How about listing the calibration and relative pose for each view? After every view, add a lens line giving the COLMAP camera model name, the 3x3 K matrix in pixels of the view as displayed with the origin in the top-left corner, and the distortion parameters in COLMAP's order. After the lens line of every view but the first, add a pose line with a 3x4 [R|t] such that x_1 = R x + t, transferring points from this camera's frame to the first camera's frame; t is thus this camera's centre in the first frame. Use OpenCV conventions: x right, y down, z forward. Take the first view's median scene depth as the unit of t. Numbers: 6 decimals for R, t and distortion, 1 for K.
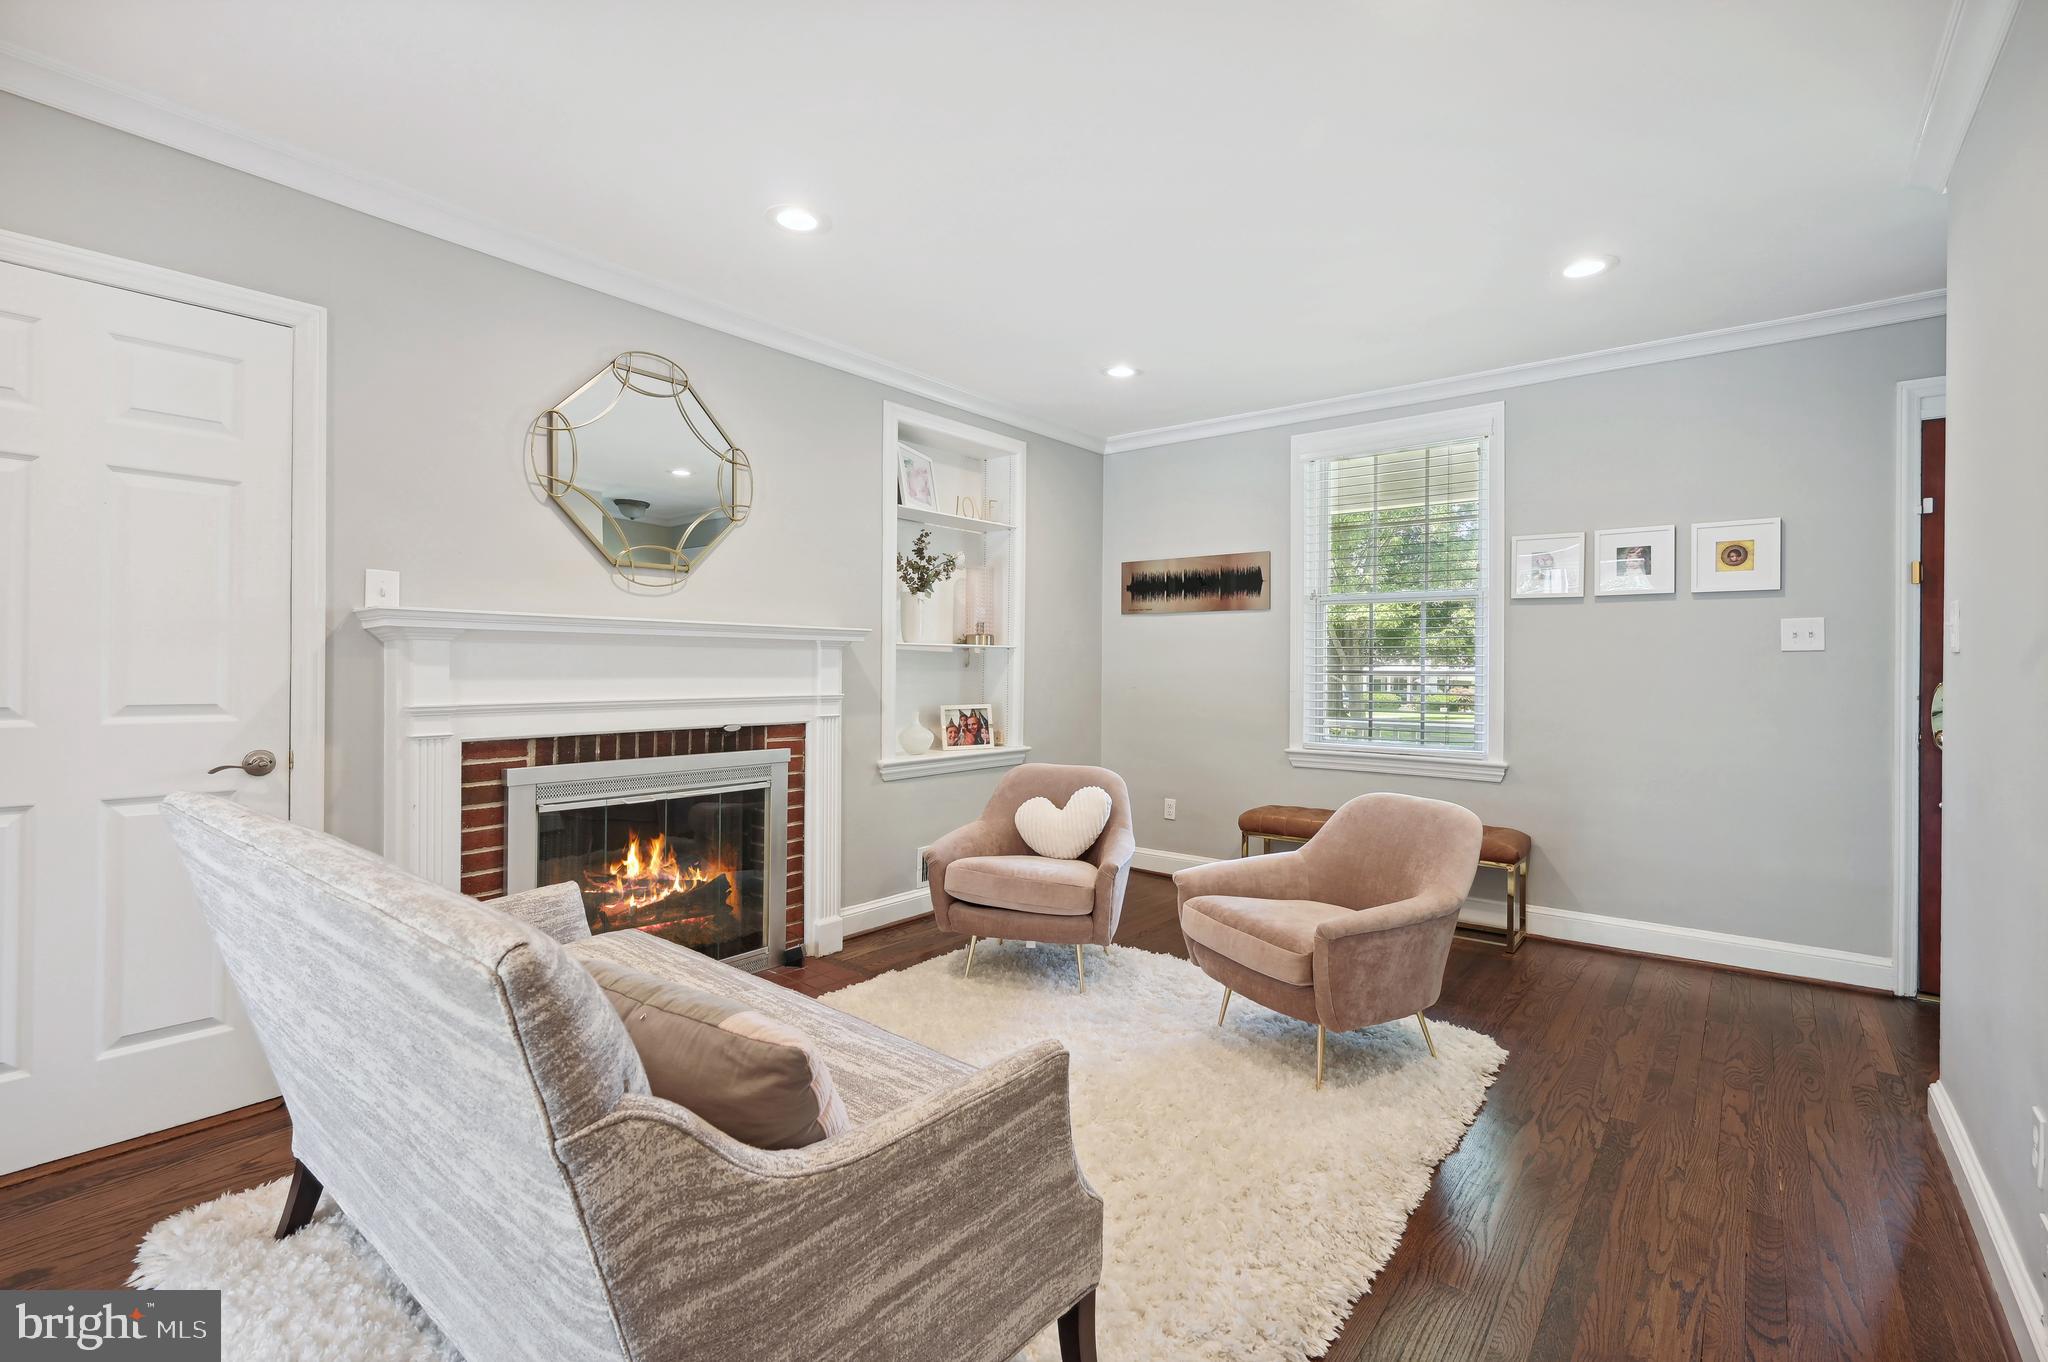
lens RADIAL K [[923.5, 0, 1020.6], [0, 923.5, 673.9], [0, 0, 1]] dist [0.000861, -0.000086]
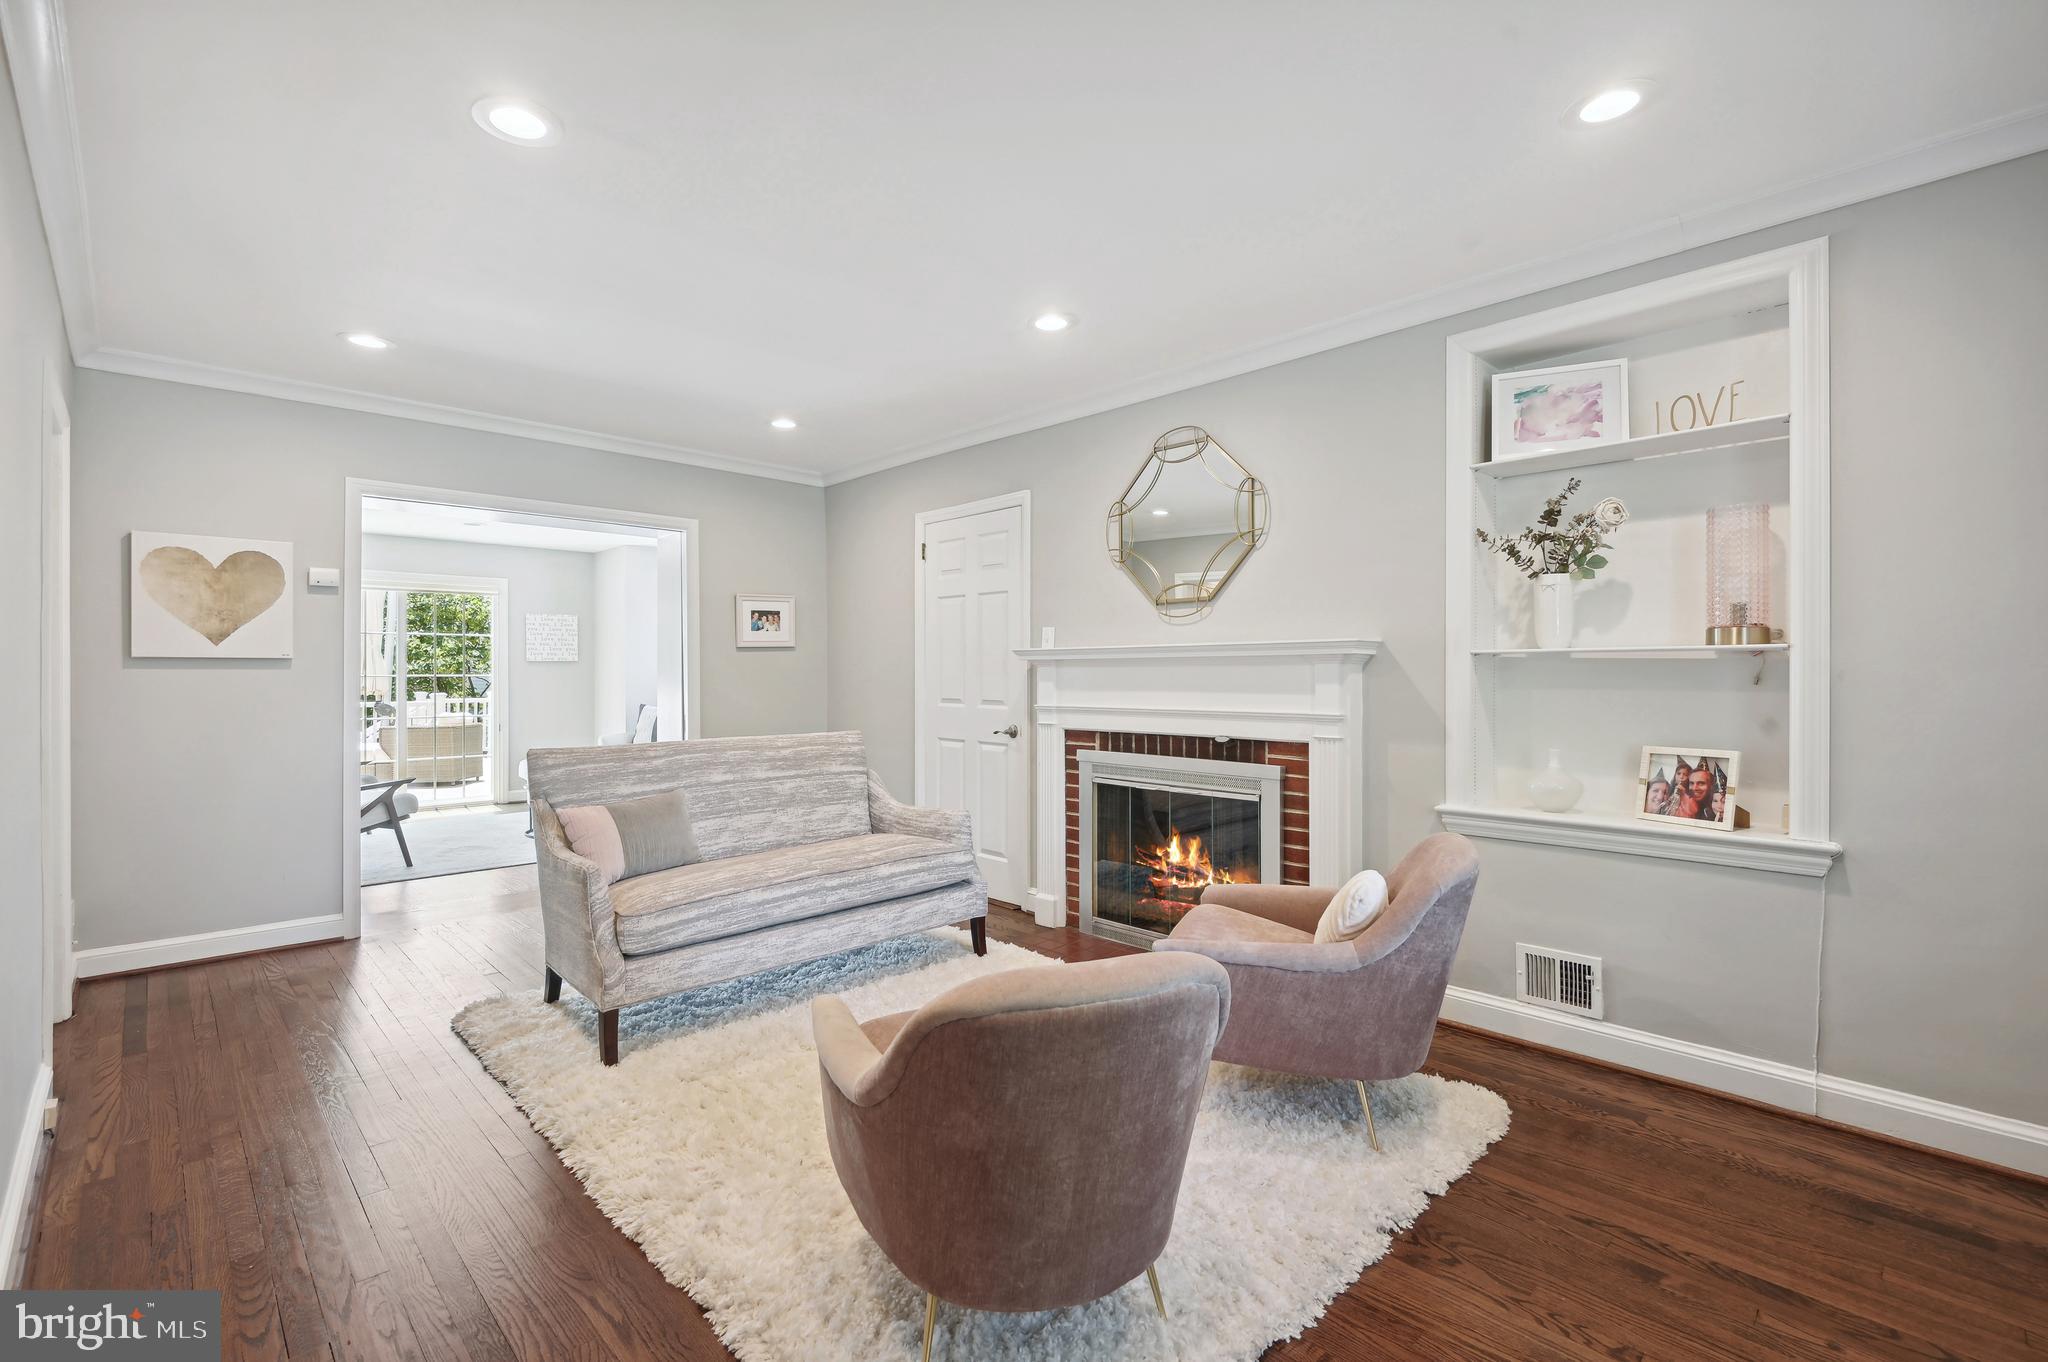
lens RADIAL K [[923.5, 0, 1020.6], [0, 923.5, 673.9], [0, 0, 1]] dist [0.000861, -0.000086]
pose [[-0.130941, -0.008772, -0.991351, 0.766487], [-0.008229, 0.999936, -0.007761, -0.007404], [0.991356, 0.007141, -0.131005, 0.870427]]
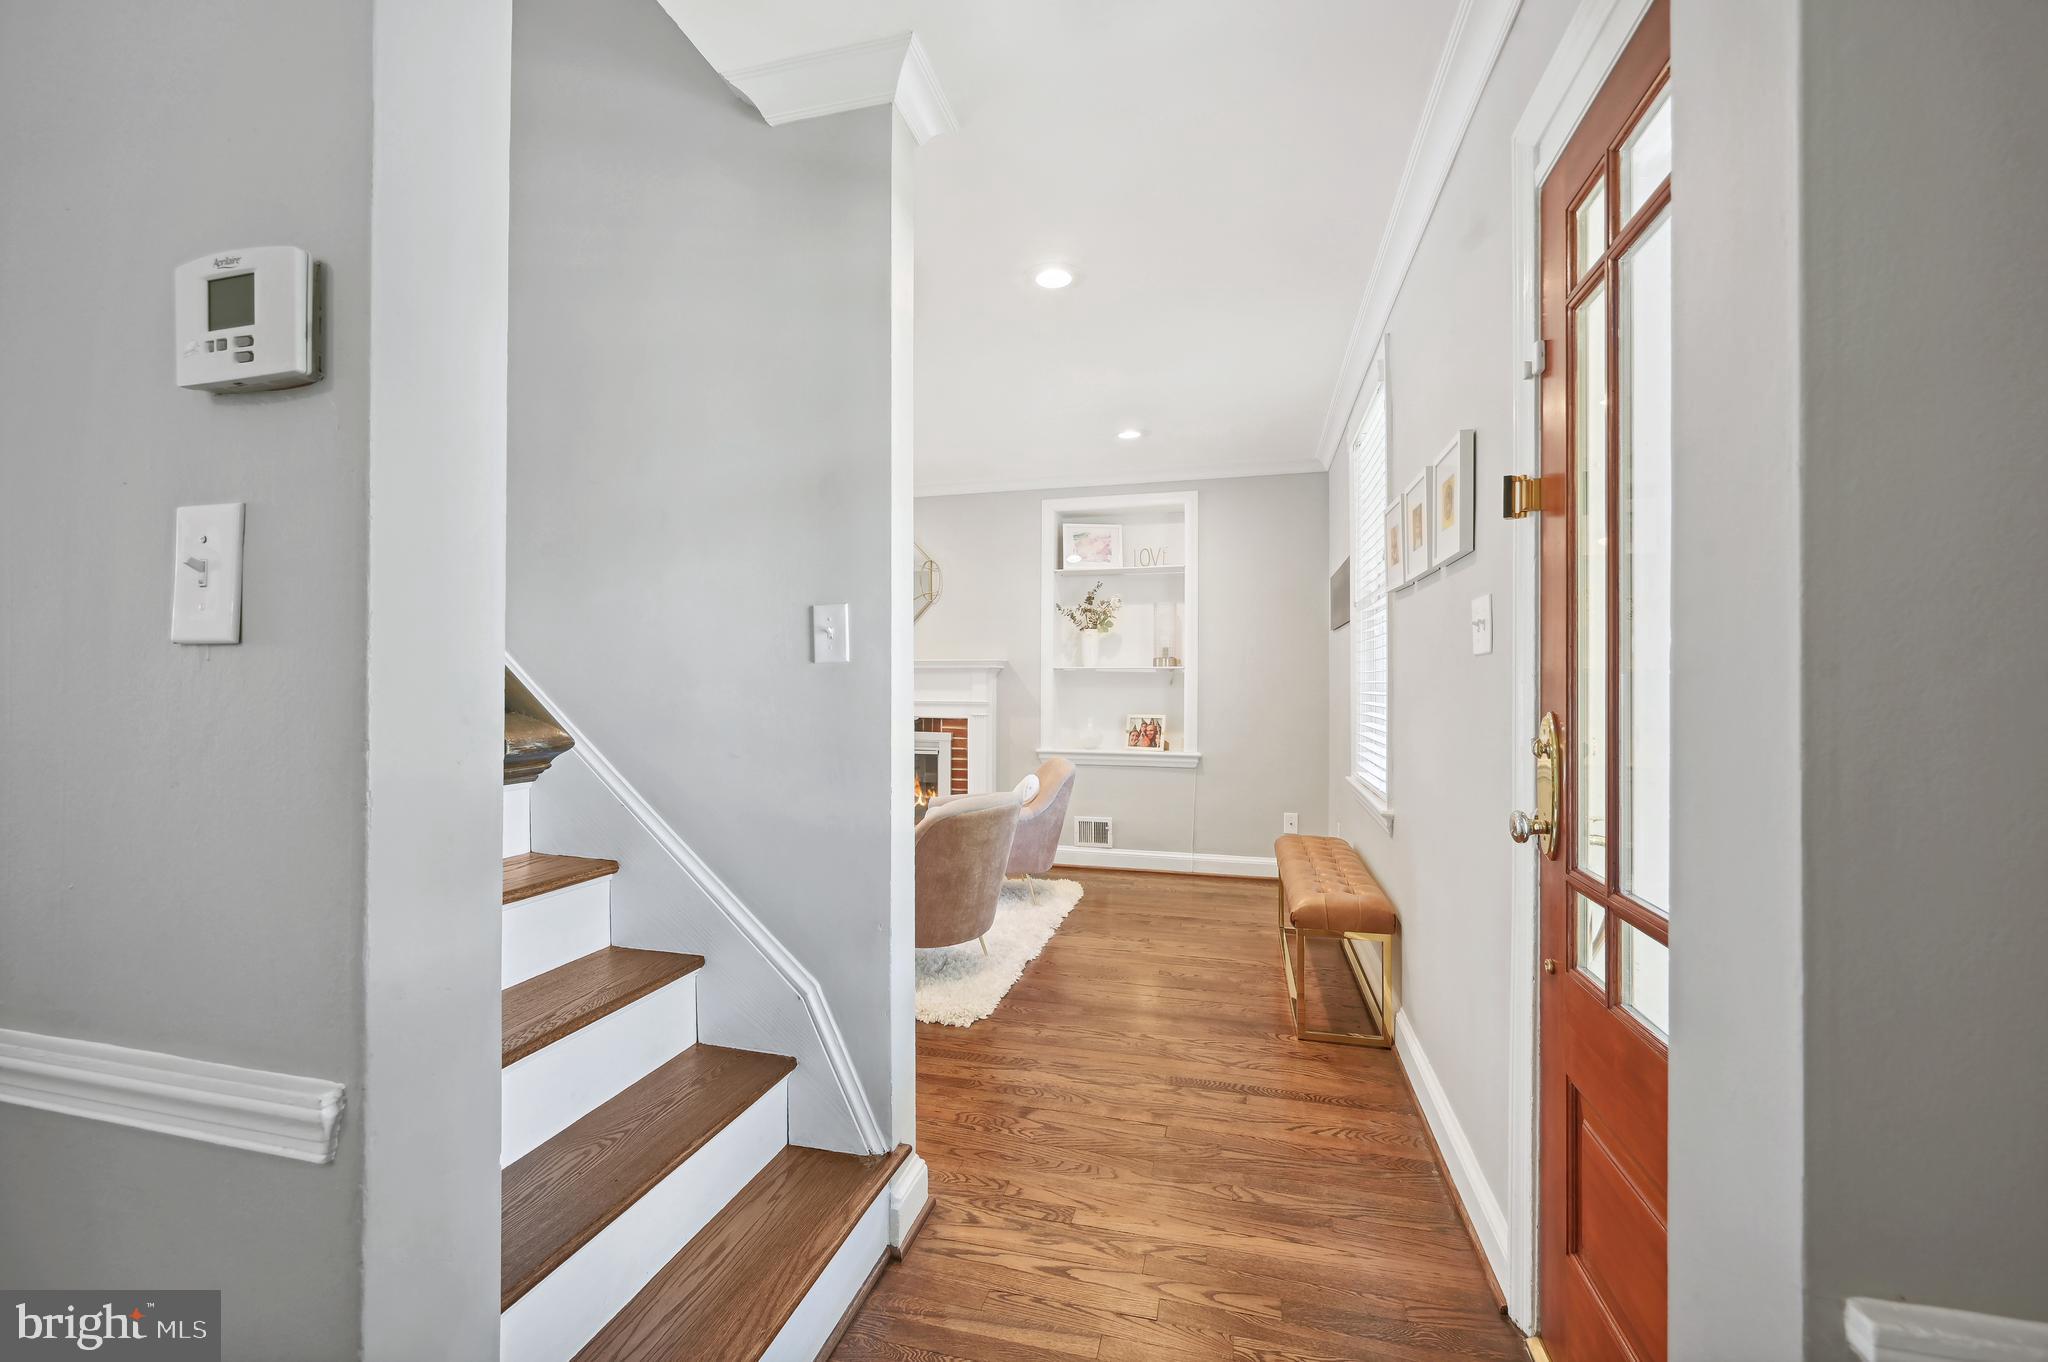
lens RADIAL K [[836.2, 0, 1024.0], [0, 836.2, 681.0], [0, 0, 1]] dist [0.000873, 0.000003]
pose [[0.395331, -0.002583, -0.918535, 1.211930], [-0.007311, 0.999956, -0.005958, -0.005288], [0.918510, 0.009071, 0.395294, 0.531898]]
